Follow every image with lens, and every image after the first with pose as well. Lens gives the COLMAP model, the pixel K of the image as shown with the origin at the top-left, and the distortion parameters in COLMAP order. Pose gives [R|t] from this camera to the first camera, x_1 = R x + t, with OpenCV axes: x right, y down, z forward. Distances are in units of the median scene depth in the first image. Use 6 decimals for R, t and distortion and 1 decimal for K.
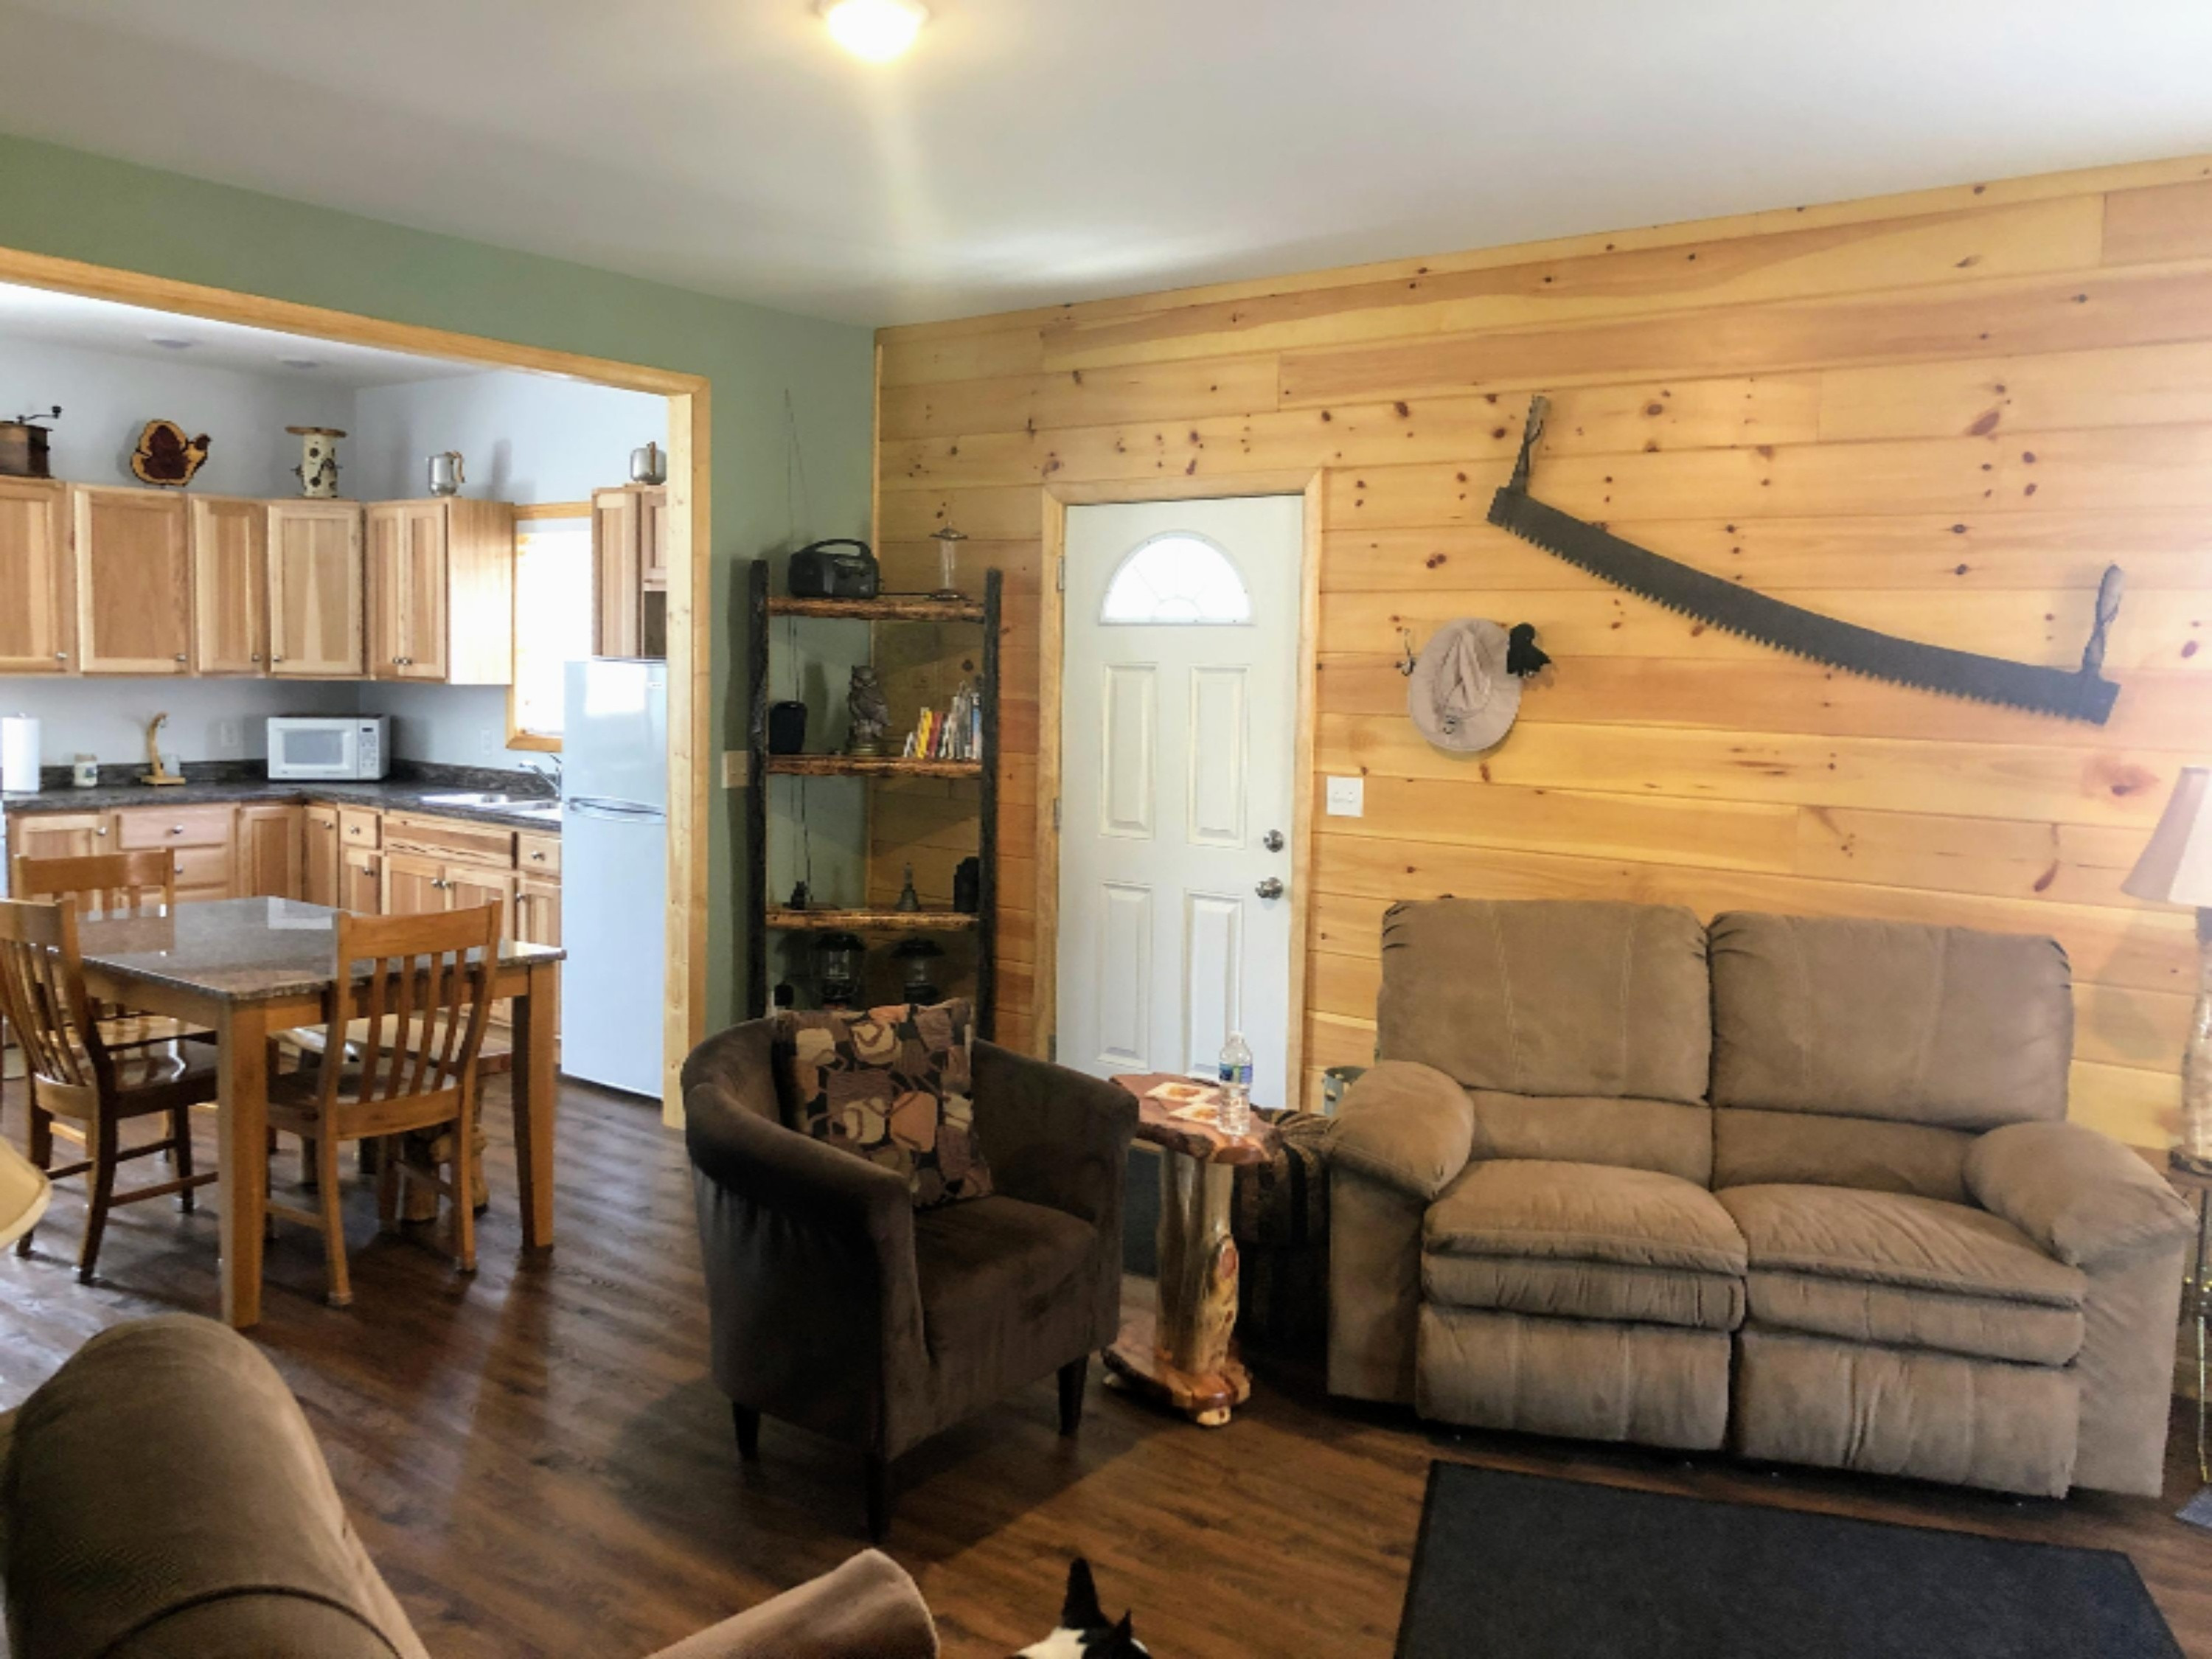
lens RADIAL K [[1840.2, 0, 1099.8], [0, 1840.2, 819.2], [0, 0, 1]] dist [0.045852, -0.012678]
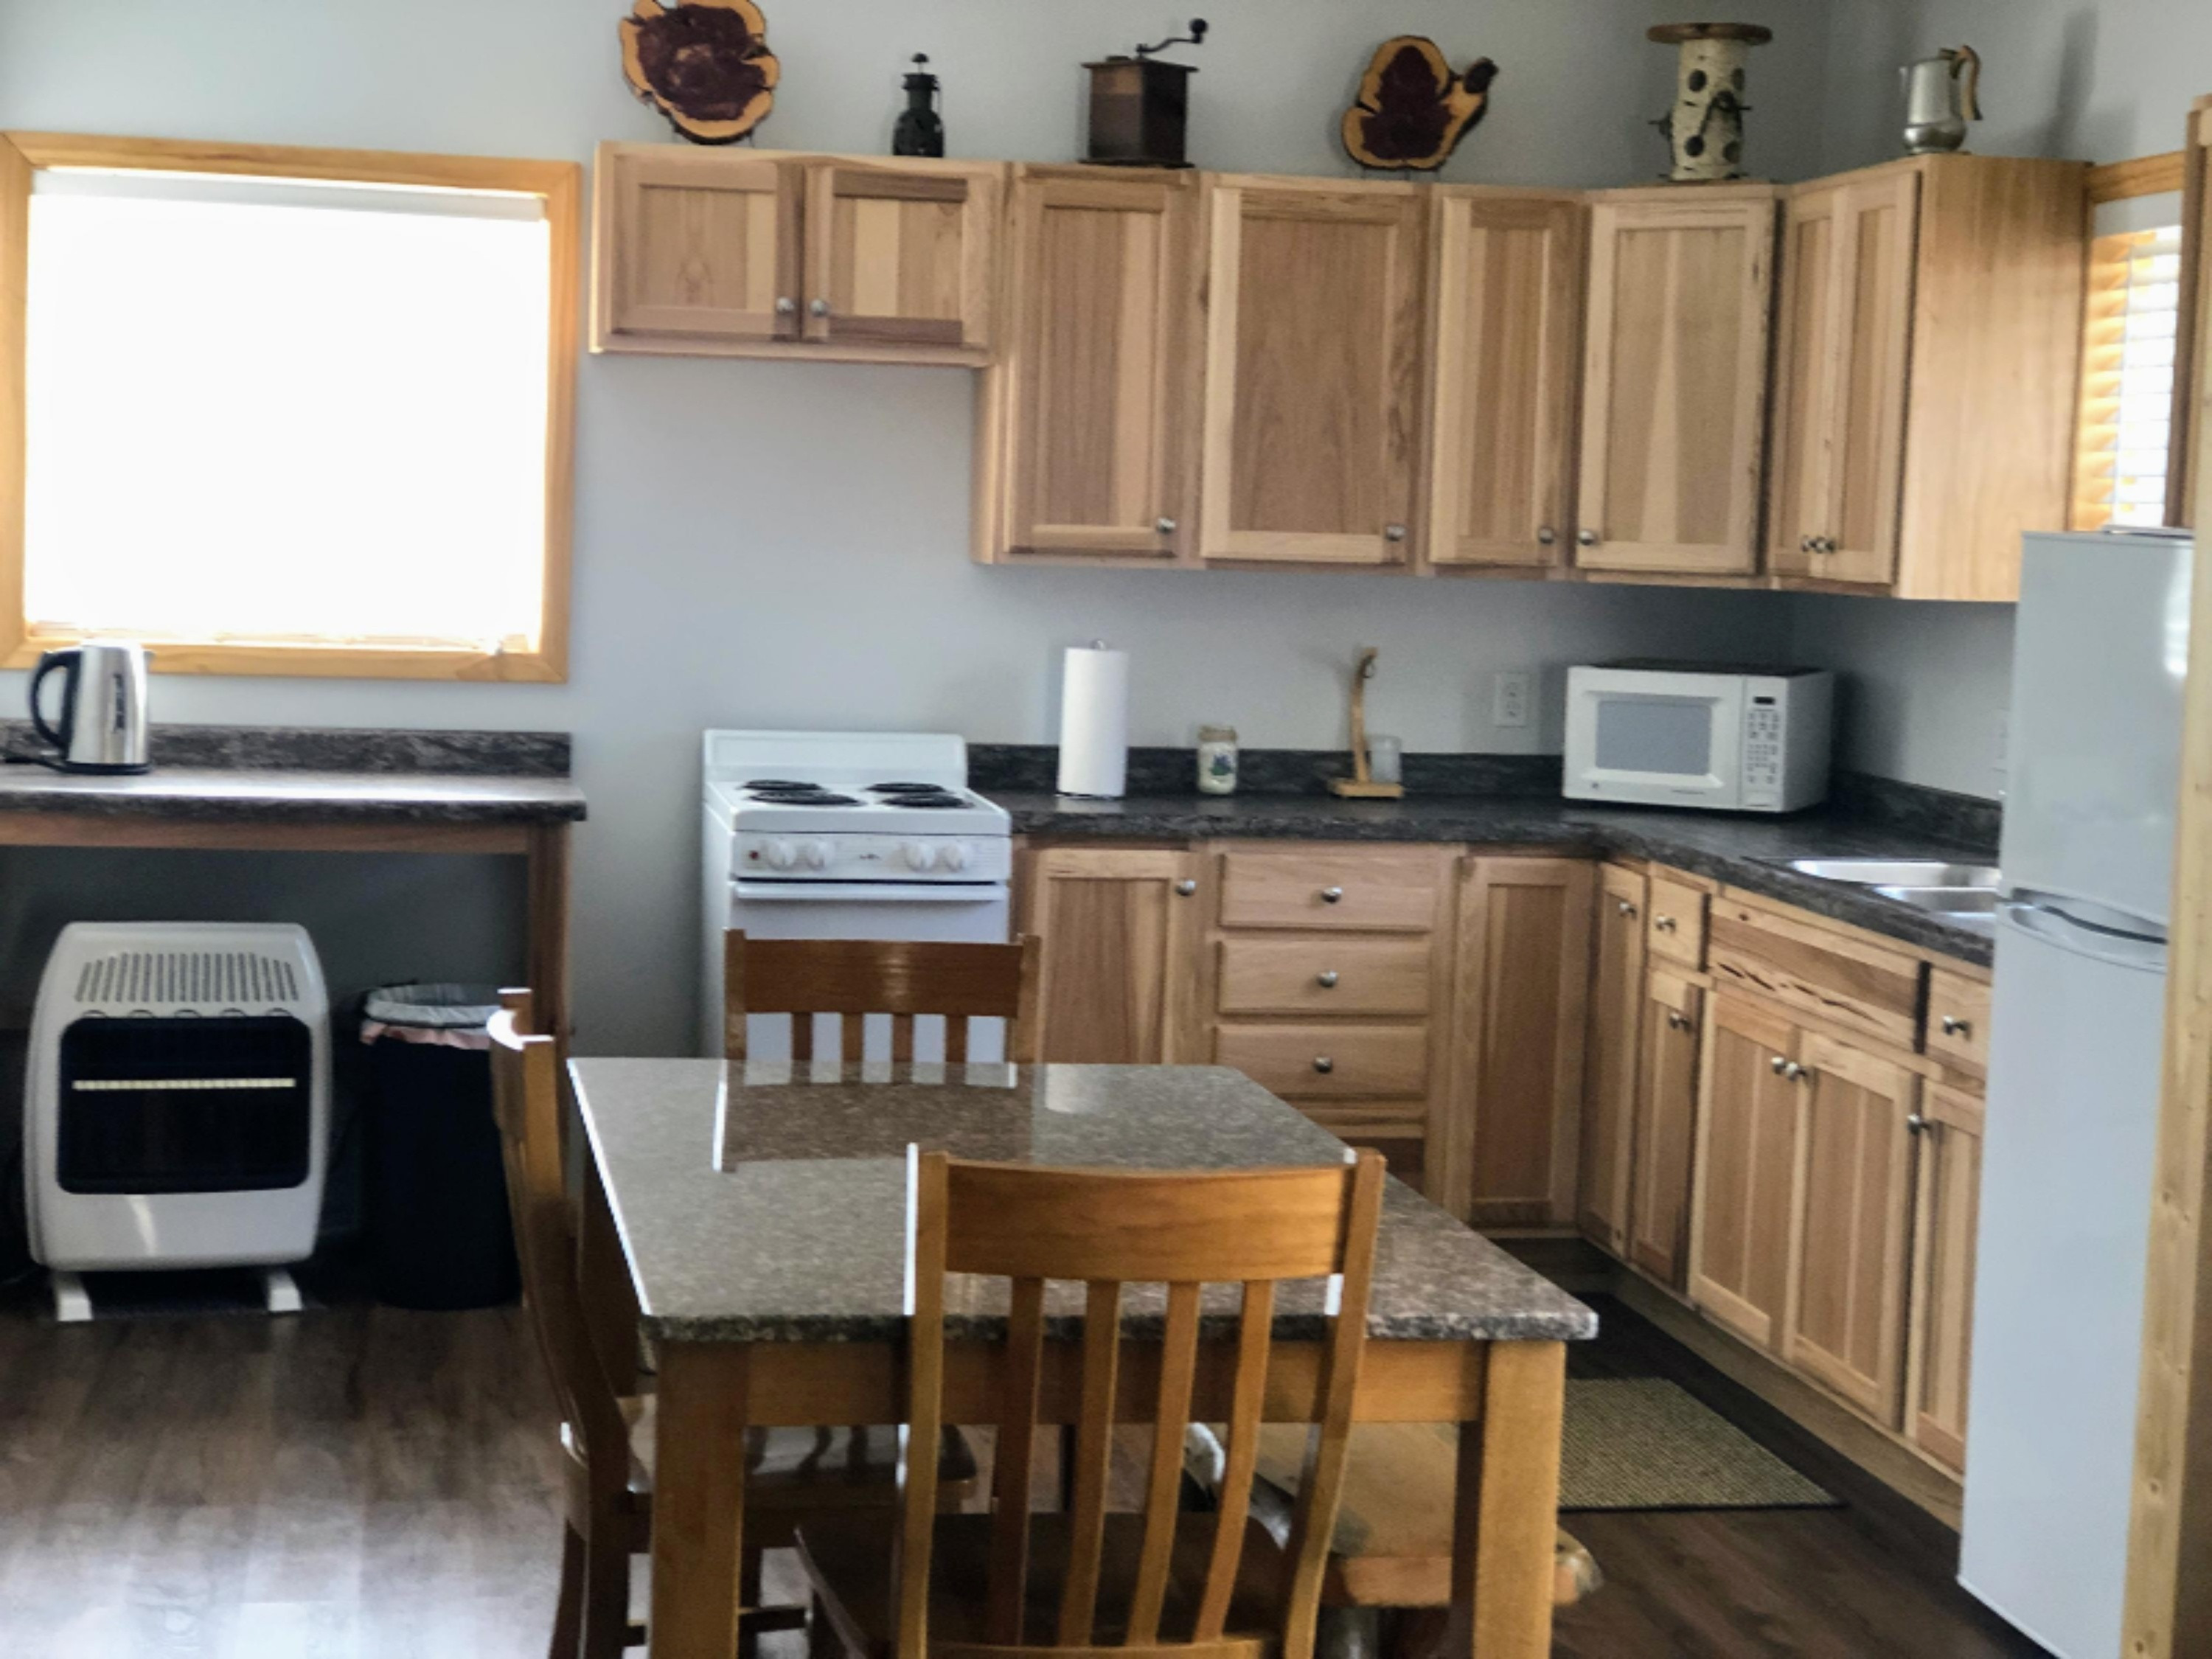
lens RADIAL K [[3630.6, 0, 1094.2], [0, 3630.6, 825.4], [0, 0, 1]] dist [0.066473, 0.000000]
pose [[0.750182, 0.061678, -0.658348, 0.062683], [-0.076057, 0.997081, 0.006745, -0.012934], [0.656842, 0.045012, 0.752683, 0.256152]]
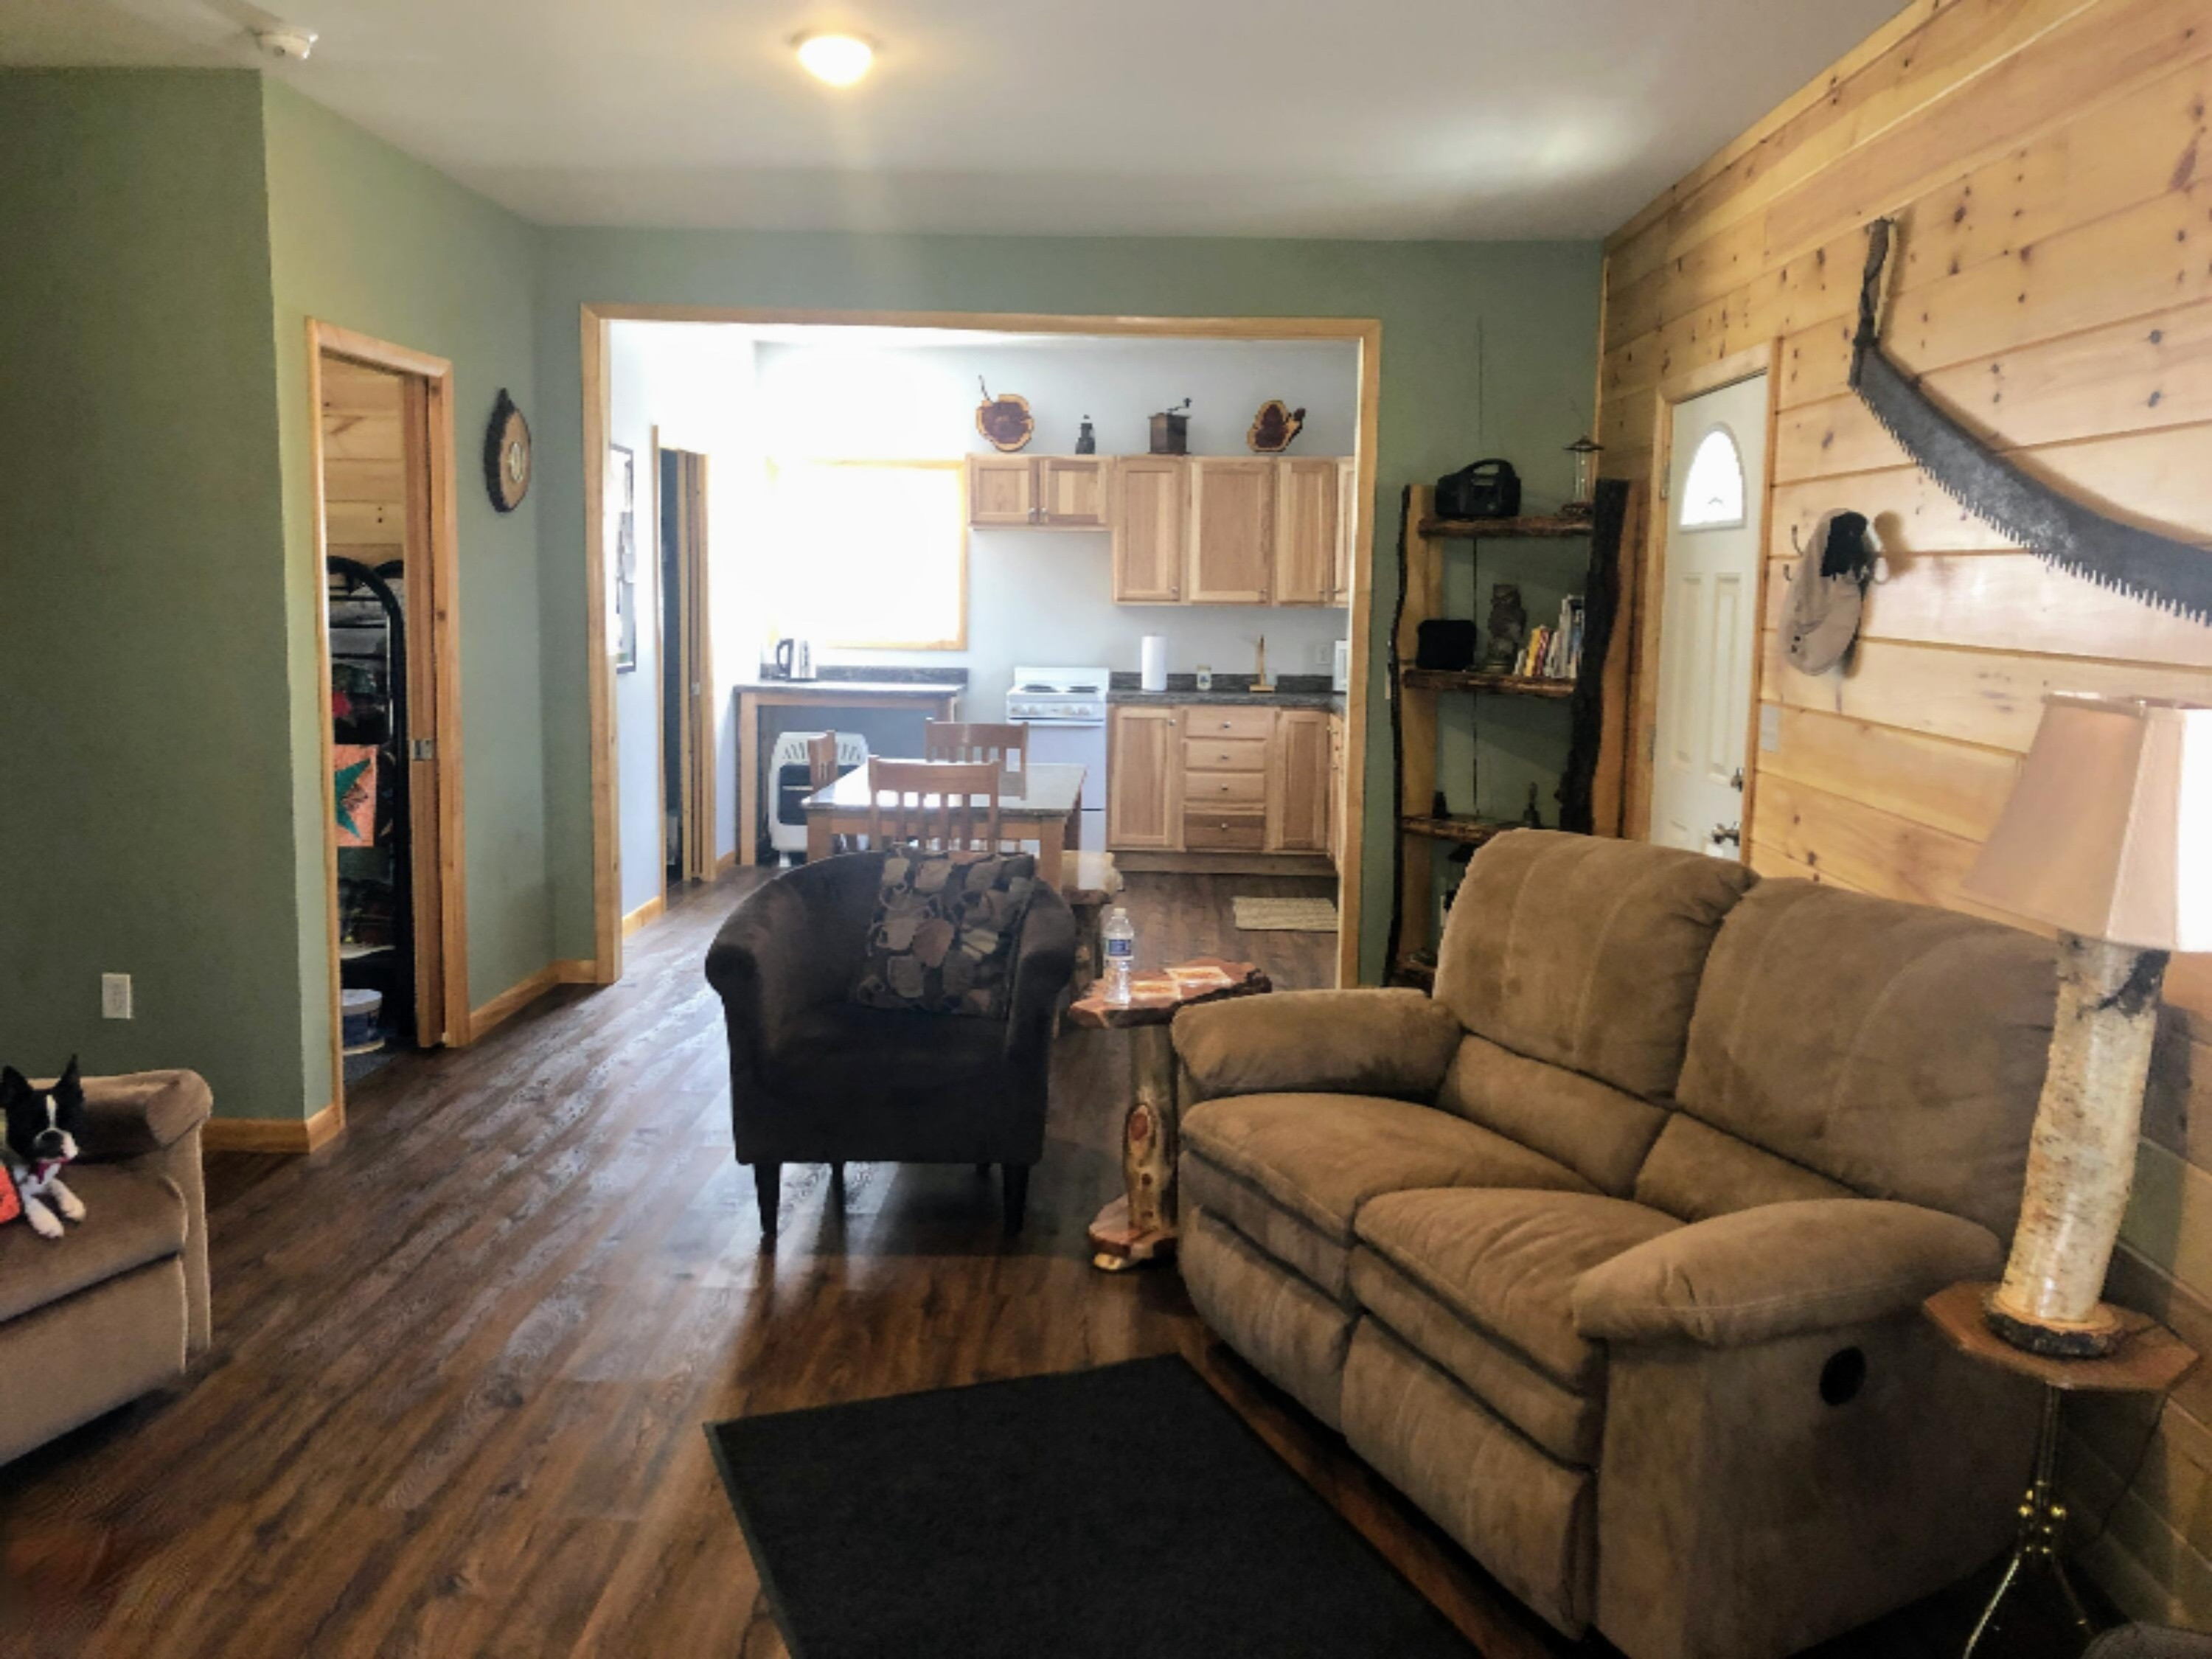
lens RADIAL K [[1840.2, 0, 1116.3], [0, 1840.2, 832.9], [0, 0, 1]] dist [0.045852, -0.012678]
pose [[0.586352, 0.098635, -0.804029, 0.466968], [-0.075821, 0.994884, 0.066755, 0.000906], [0.806500, 0.021820, 0.590831, 0.186486]]
